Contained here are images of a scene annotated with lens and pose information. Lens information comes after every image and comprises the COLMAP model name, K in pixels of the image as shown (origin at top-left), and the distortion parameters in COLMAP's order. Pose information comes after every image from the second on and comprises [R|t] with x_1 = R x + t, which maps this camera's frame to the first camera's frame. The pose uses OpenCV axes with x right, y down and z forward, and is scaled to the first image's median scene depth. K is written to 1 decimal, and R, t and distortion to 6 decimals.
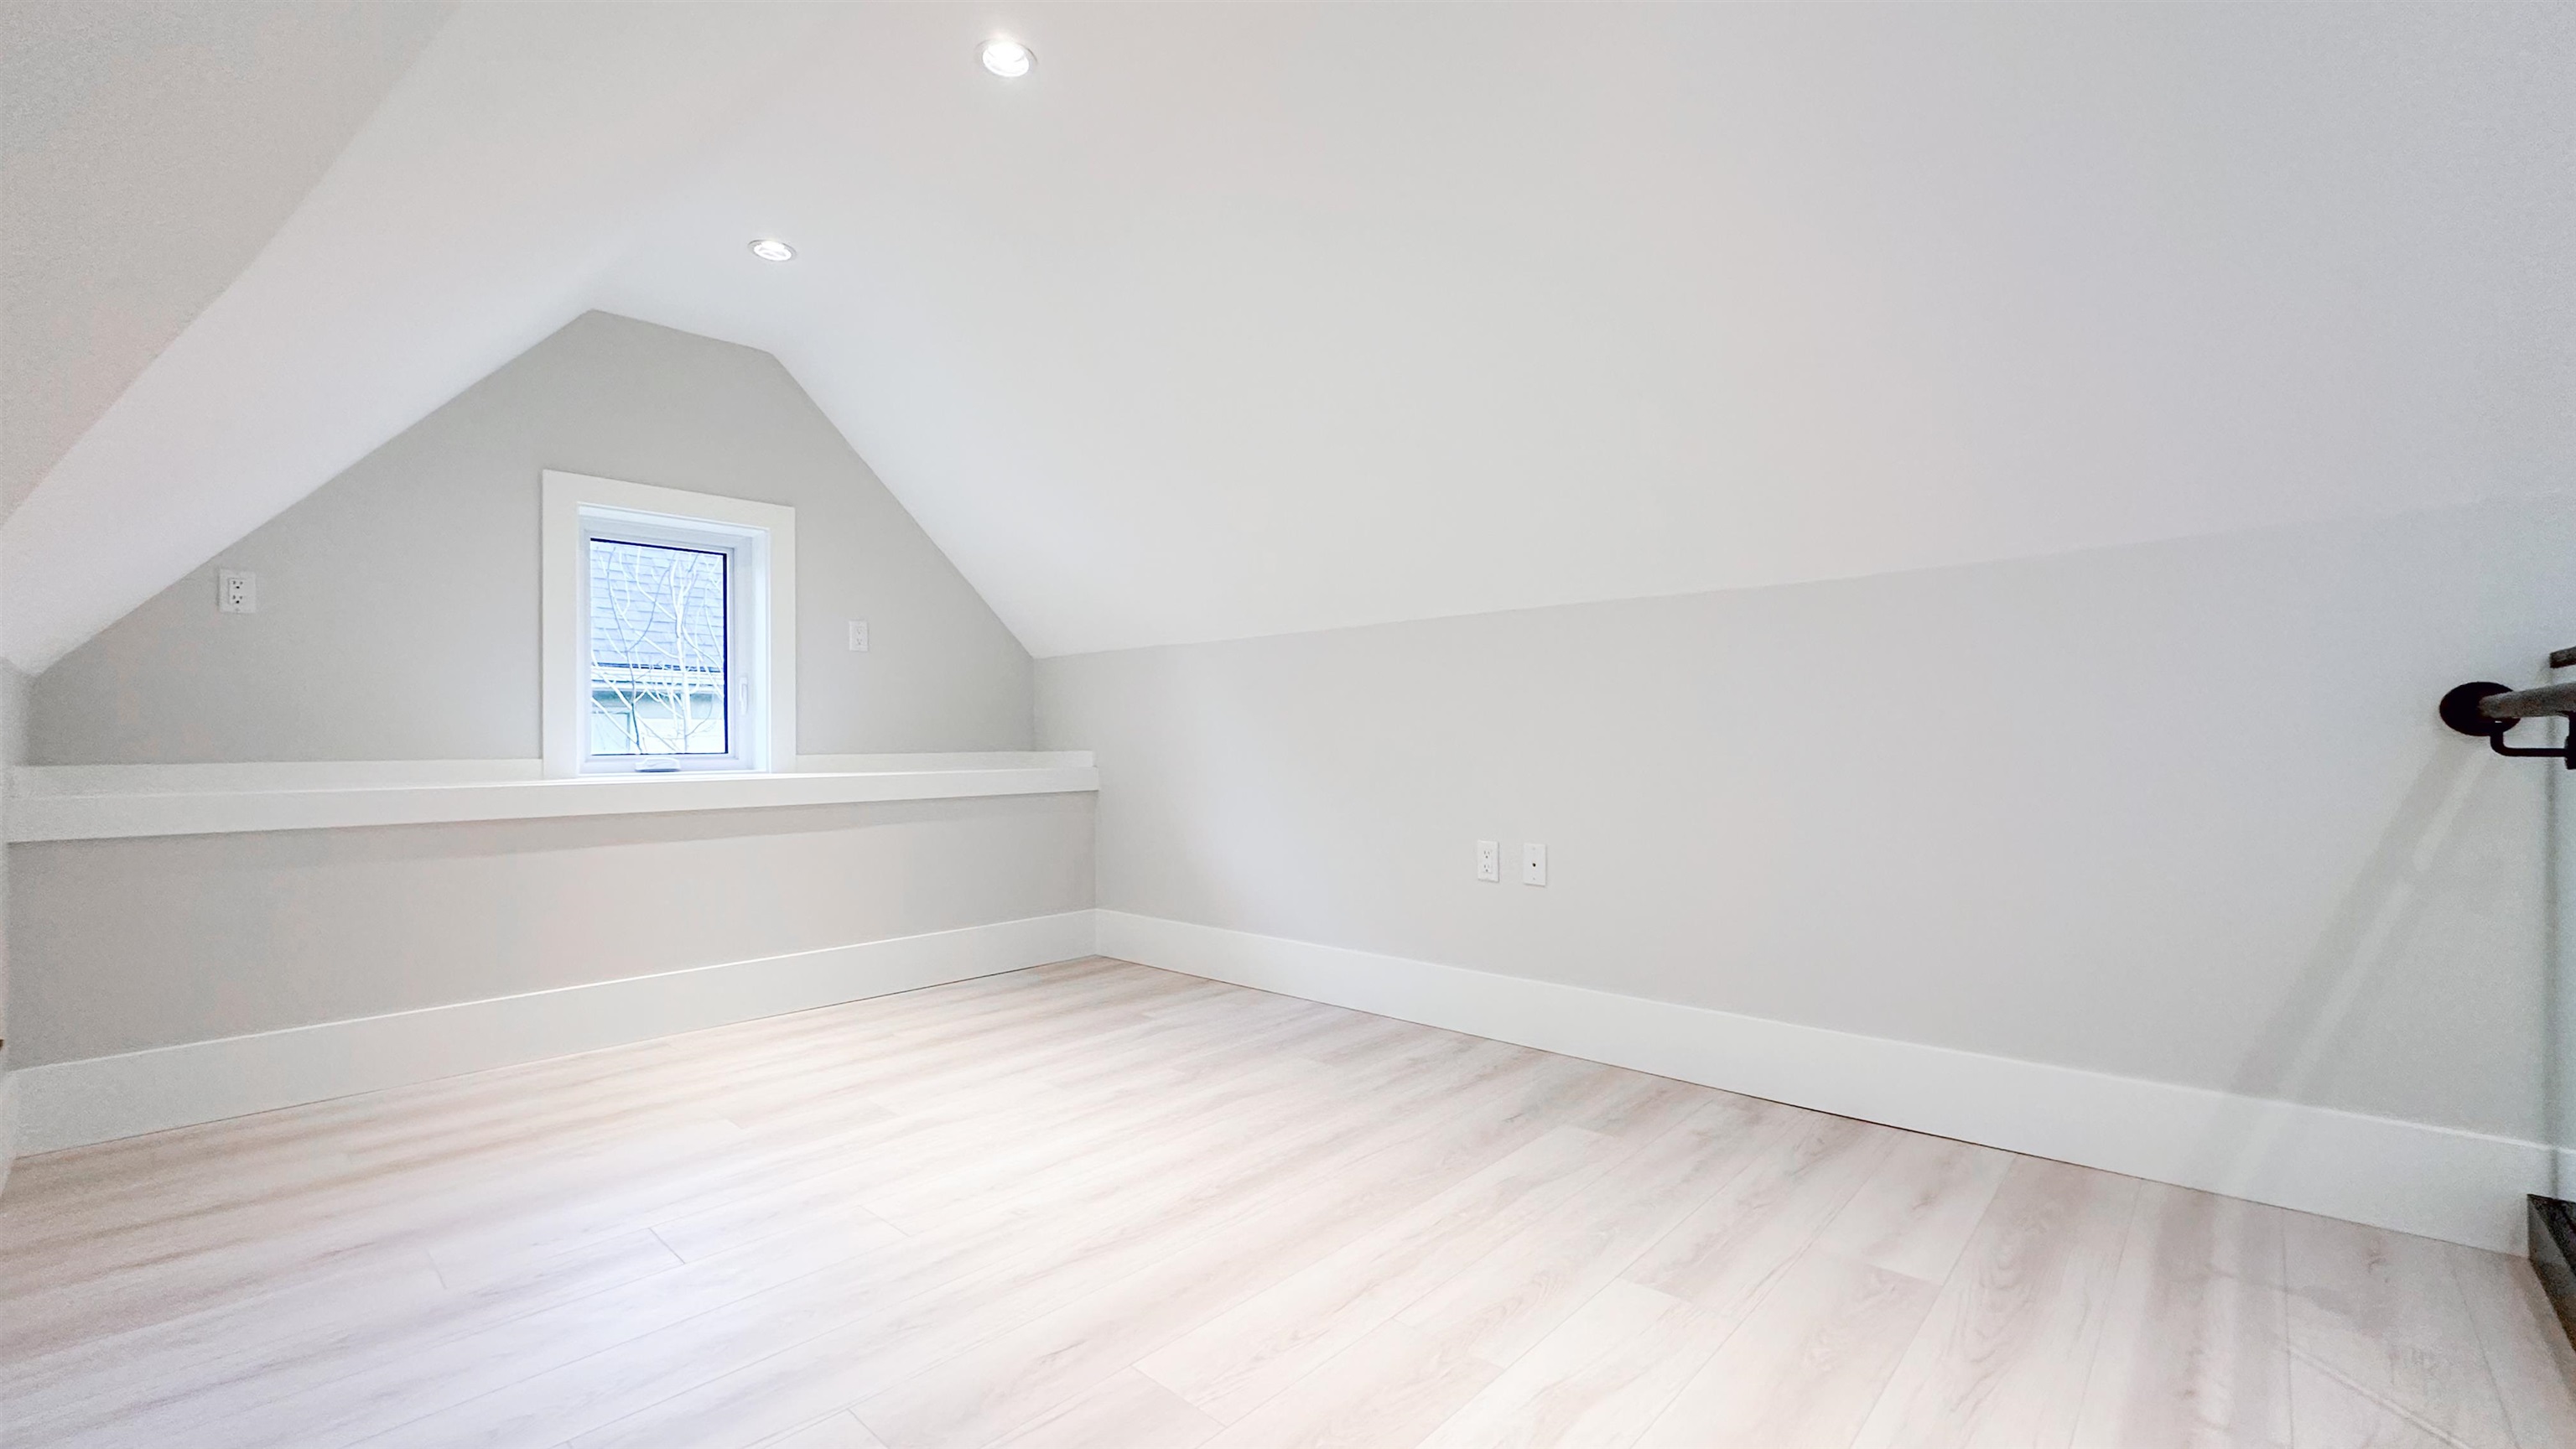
lens RADIAL K [[1026.0, 0, 1294.6], [0, 1026.0, 729.2], [0, 0, 1]] dist [0.001522, 0.000592]
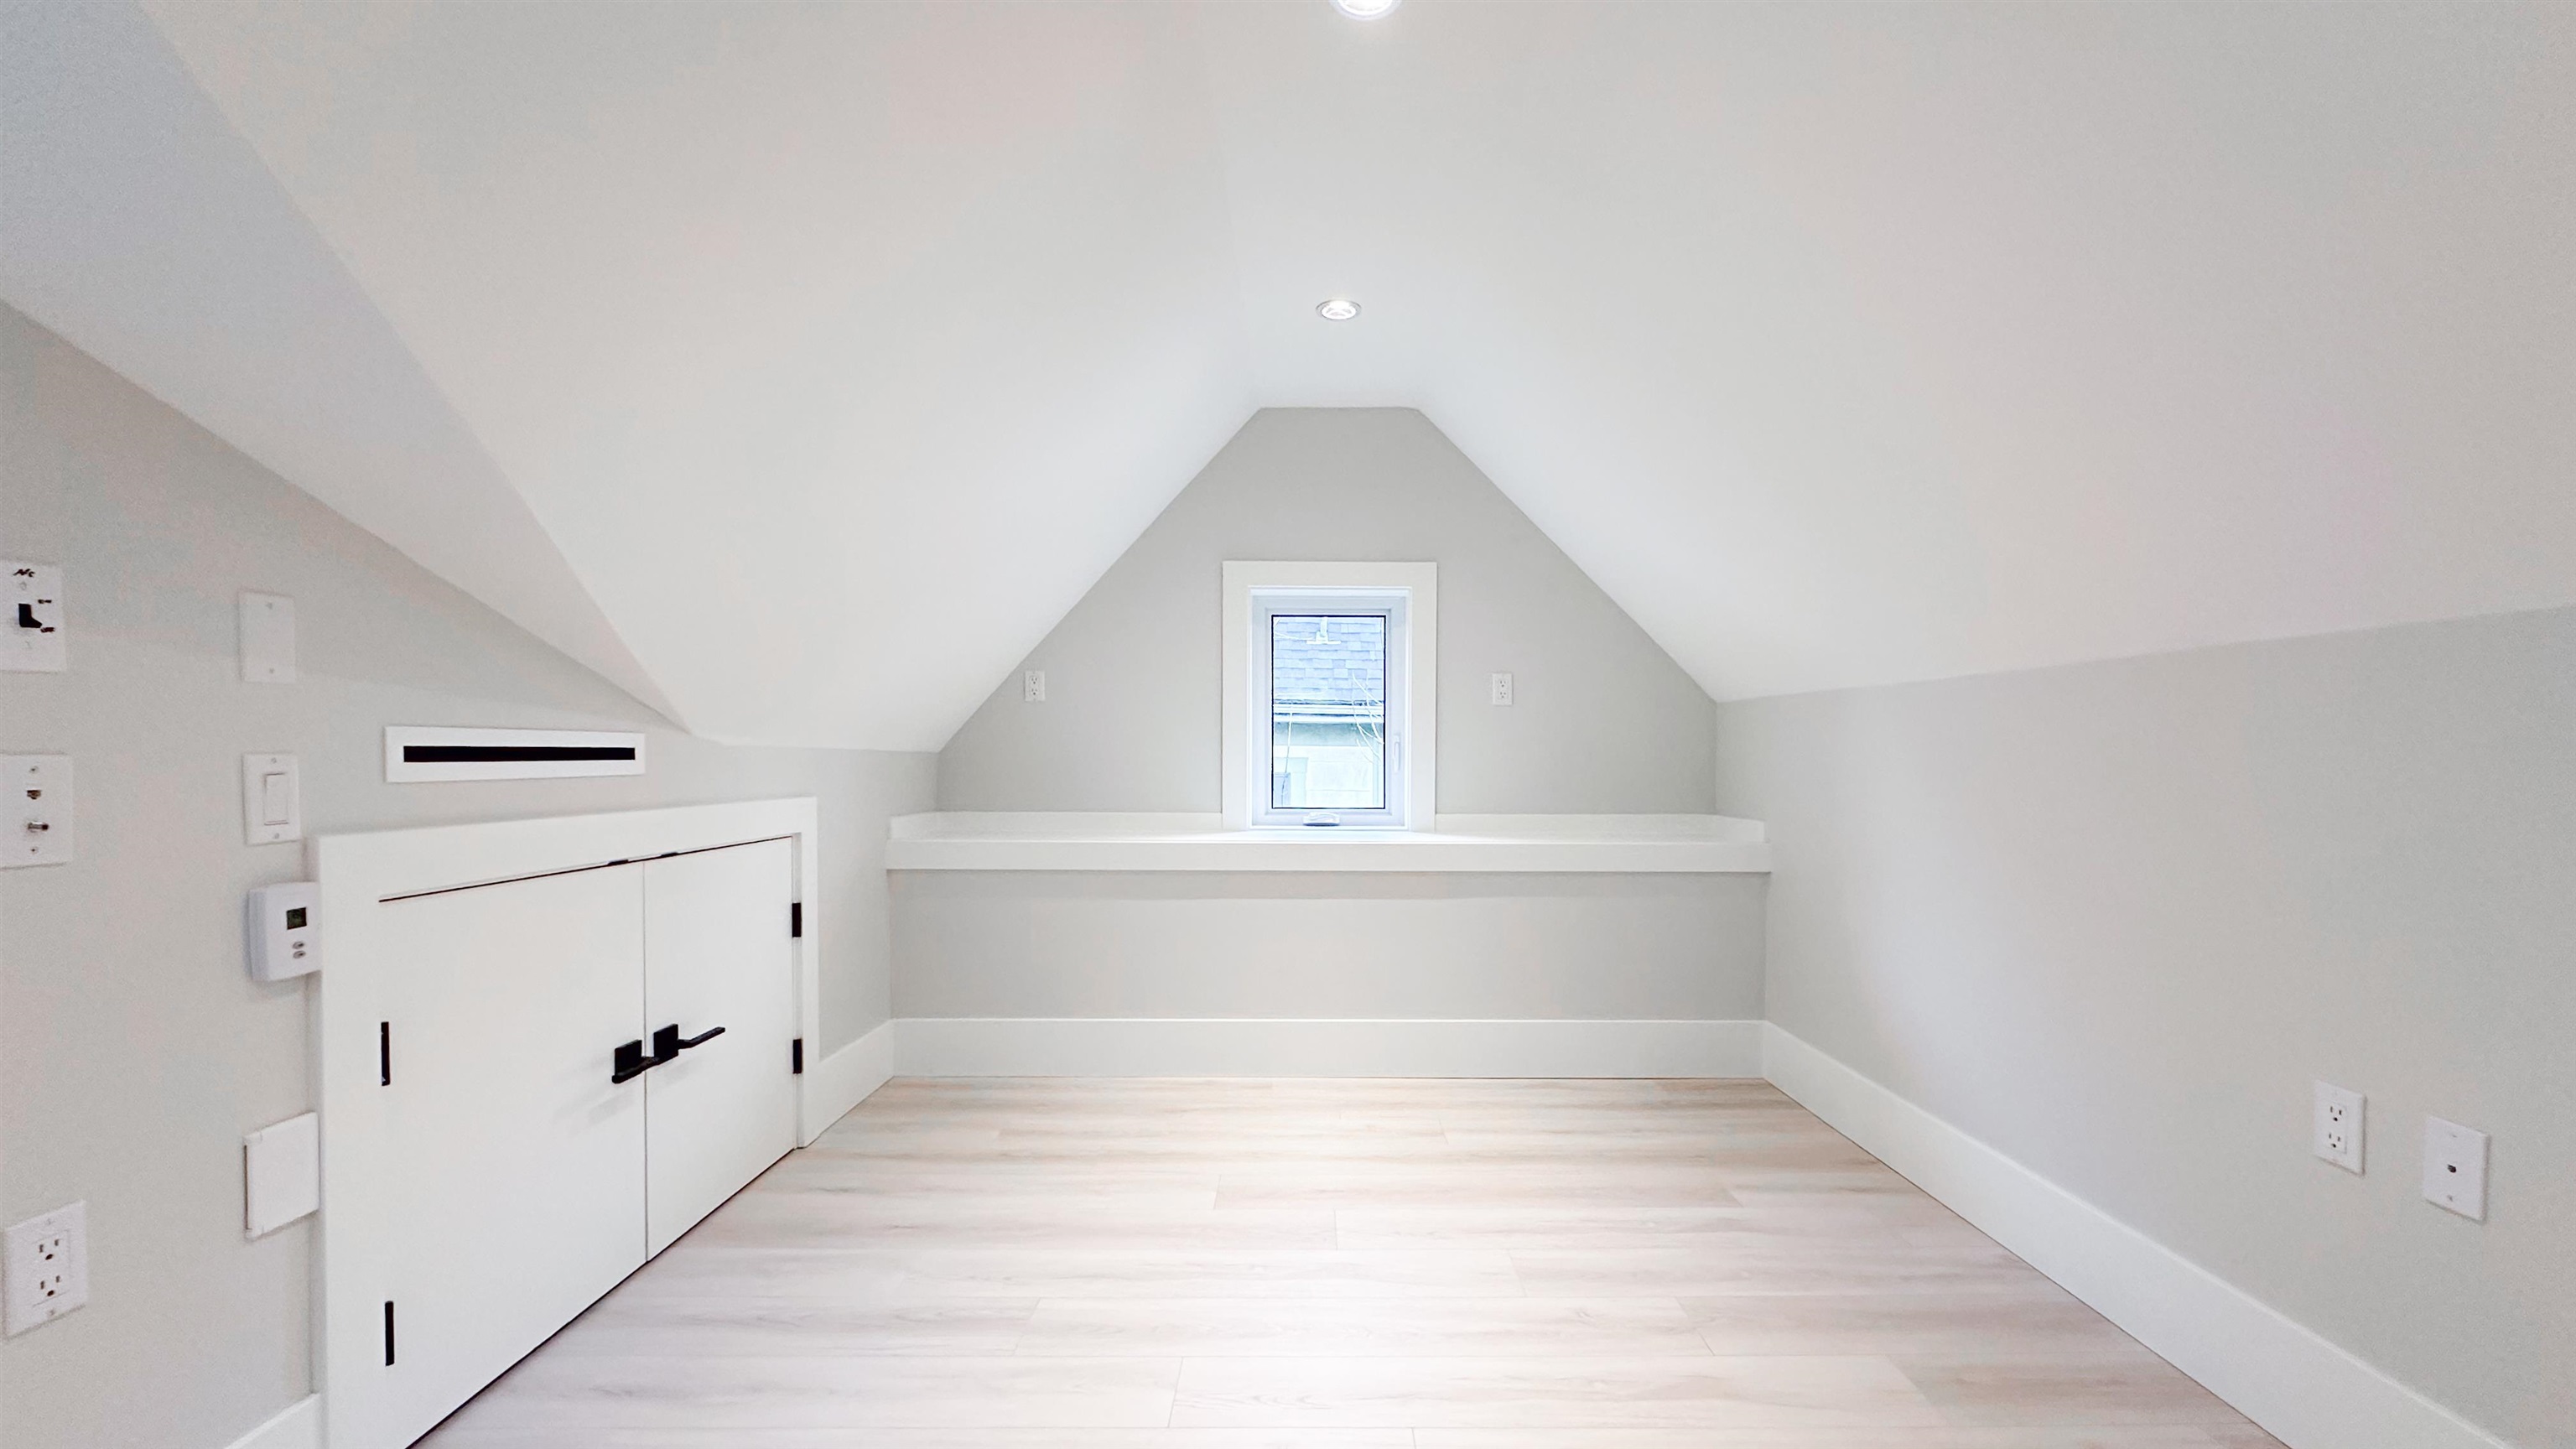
lens RADIAL K [[1040.3, 0, 1289.7], [0, 1040.3, 792.8], [0, 0, 1]] dist [0.000909, 0.000169]
pose [[0.693398, 0.032730, -0.719811, 0.164234], [-0.003794, 0.999120, 0.041775, -0.043838], [0.720545, -0.026235, 0.692912, 0.244530]]
